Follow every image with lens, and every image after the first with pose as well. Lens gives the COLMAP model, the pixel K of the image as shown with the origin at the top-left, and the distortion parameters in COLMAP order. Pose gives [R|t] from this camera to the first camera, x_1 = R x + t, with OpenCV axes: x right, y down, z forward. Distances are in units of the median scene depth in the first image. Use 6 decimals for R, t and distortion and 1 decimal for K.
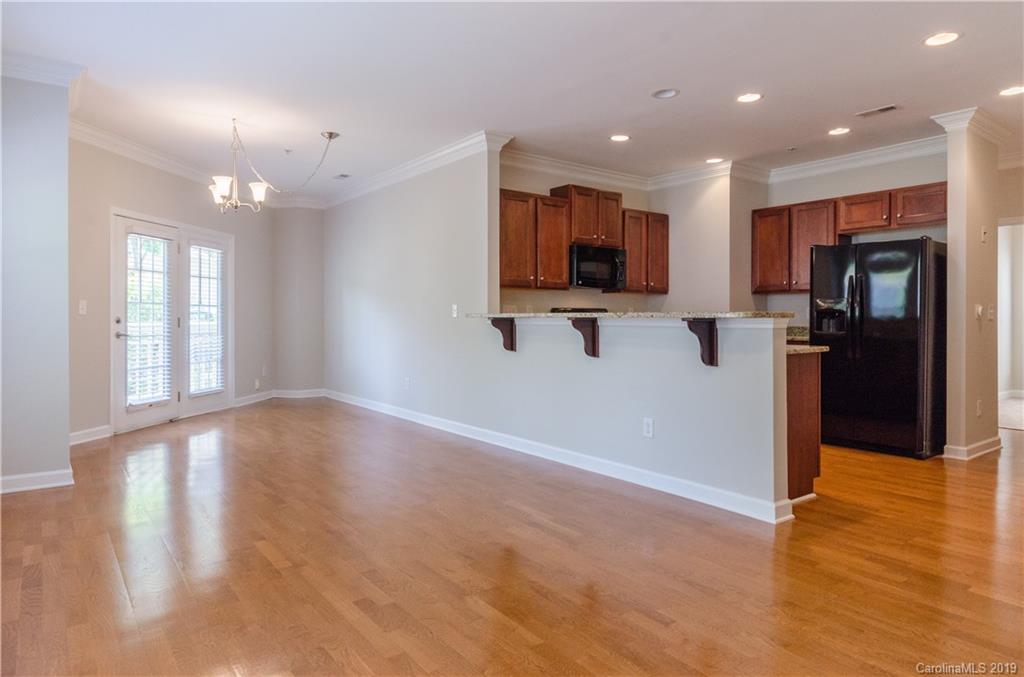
lens RADIAL K [[623.2, 0, 513.6], [0, 623.2, 318.4], [0, 0, 1]] dist [0.001462, 0.000032]
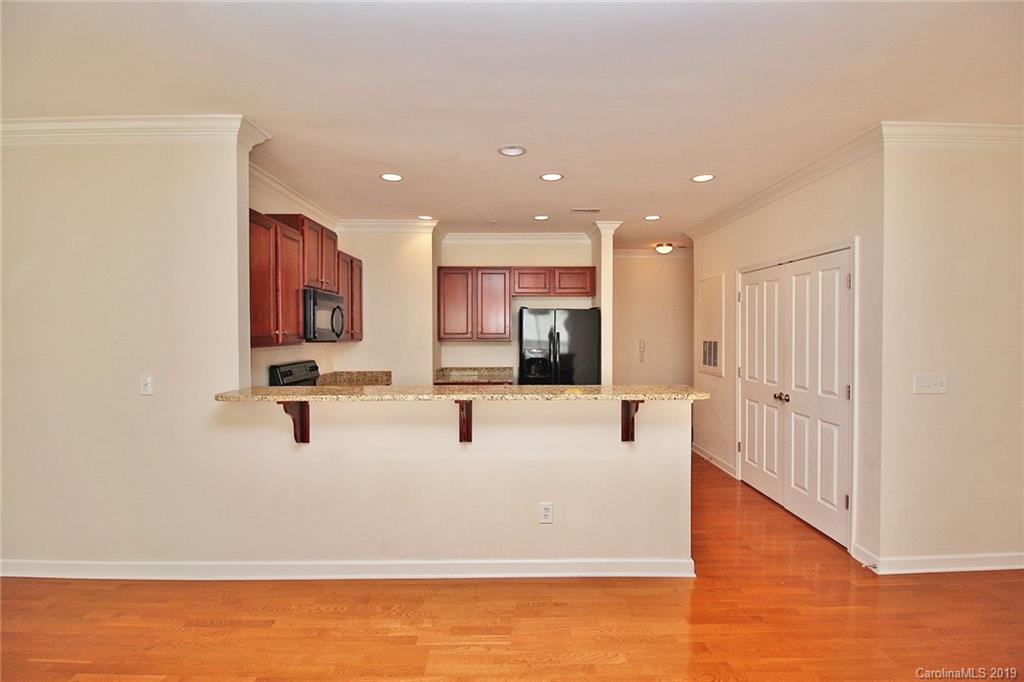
lens RADIAL K [[474.2, 0, 518.5], [0, 474.2, 336.5], [0, 0, 1]] dist [0.001015, -0.013929]
pose [[0.596011, -0.013432, 0.802864, -0.261229], [0.004968, 0.999903, 0.013040, -0.067658], [-0.802961, -0.003784, 0.596020, 0.435544]]
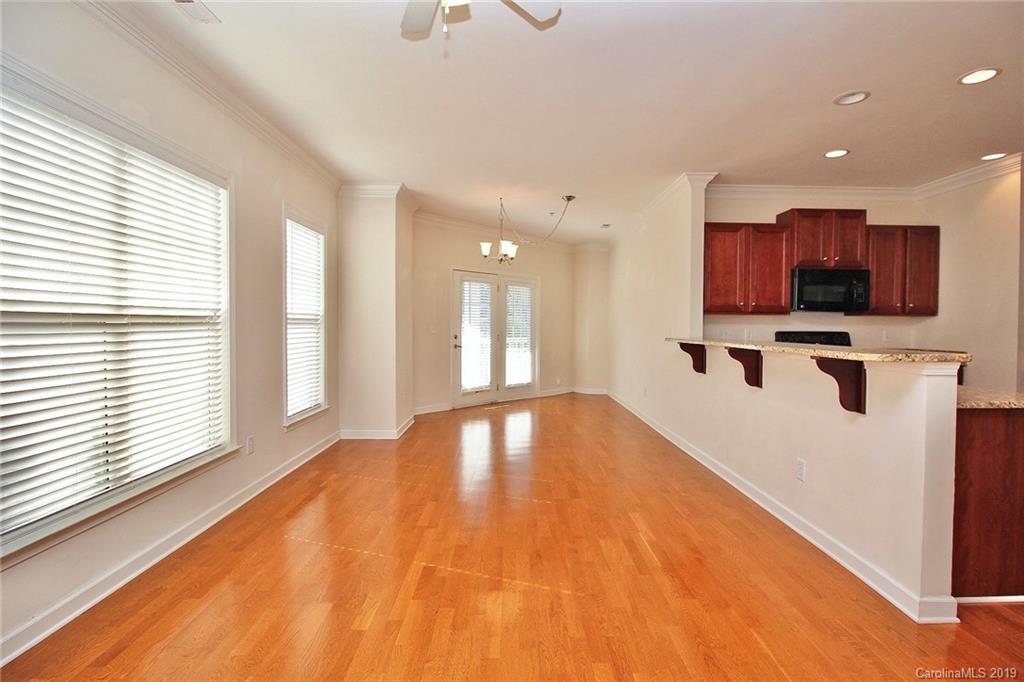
lens RADIAL K [[474.2, 0, 518.5], [0, 474.2, 336.5], [0, 0, 1]] dist [0.001015, -0.013929]
pose [[0.803530, 0.018104, -0.594989, 0.208471], [-0.007249, 0.999761, 0.020630, -0.023688], [0.595220, -0.012264, 0.803469, 0.133160]]
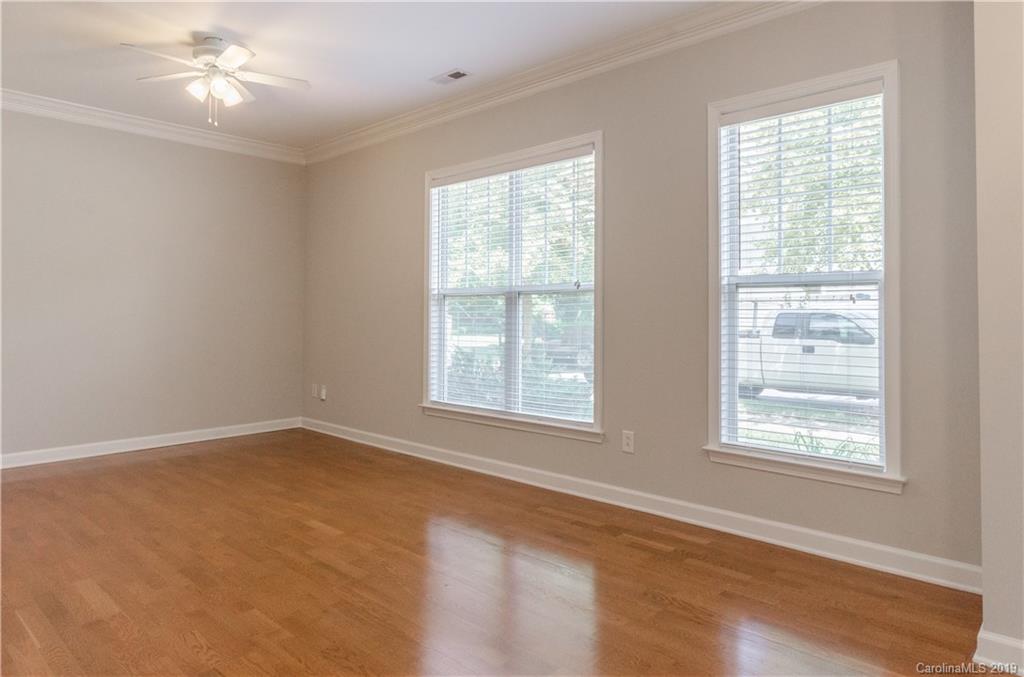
lens RADIAL K [[641.9, 0, 514.4], [0, 641.9, 287.4], [0, 0, 1]] dist [0.005369, 0.000634]
pose [[-0.985054, -0.014046, -0.171672, -0.180760], [-0.007136, 0.999142, -0.040799, -0.003269], [0.172097, -0.038964, -0.984309, 1.029733]]
